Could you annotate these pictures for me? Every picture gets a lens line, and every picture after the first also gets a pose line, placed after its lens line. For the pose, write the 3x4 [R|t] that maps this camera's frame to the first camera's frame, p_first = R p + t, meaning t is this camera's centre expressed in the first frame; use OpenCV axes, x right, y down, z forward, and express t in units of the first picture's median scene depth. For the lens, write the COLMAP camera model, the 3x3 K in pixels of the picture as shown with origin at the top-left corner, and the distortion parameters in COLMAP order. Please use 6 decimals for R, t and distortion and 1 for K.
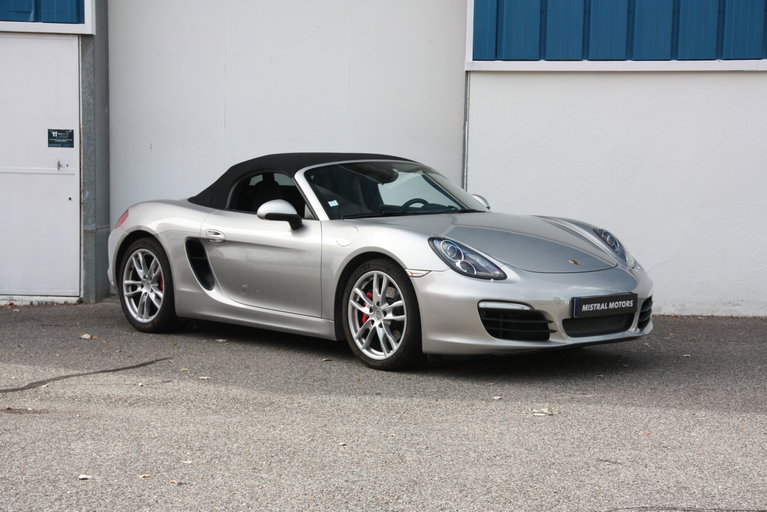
lens RADIAL K [[1396.3, 0, 388.2], [0, 1396.3, 281.0], [0, 0, 1]] dist [0.308630, 0.000000]
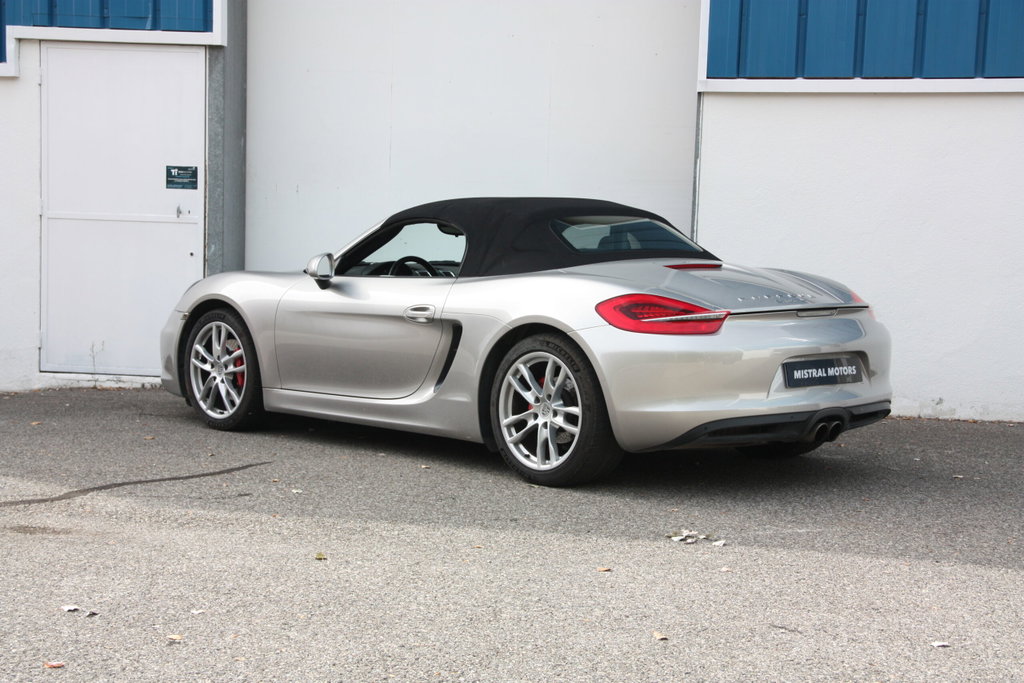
lens RADIAL K [[1727.0, 0, 515.1], [0, 1727.0, 372.7], [0, 0, 1]] dist [0.266584, 0.000000]
pose [[0.995326, 0.020491, -0.094368, 0.057176], [-0.019956, 0.999779, 0.006610, -0.002631], [0.094483, -0.004696, 0.995515, 0.061672]]
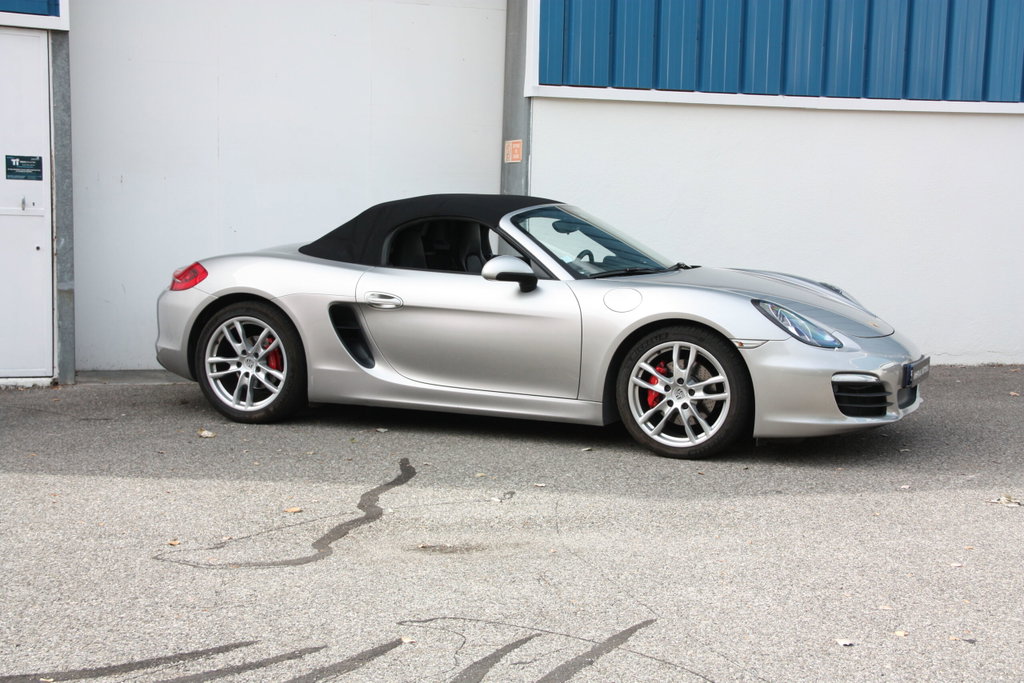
lens RADIAL K [[1439.6, 0, 511.2], [0, 1439.6, 345.5], [0, 0, 1]] dist [0.222945, 0.000000]
pose [[0.909467, -0.040640, 0.413786, -0.386950], [0.028380, 0.998958, 0.035737, -0.032628], [-0.414807, -0.020759, 0.909673, 0.217761]]
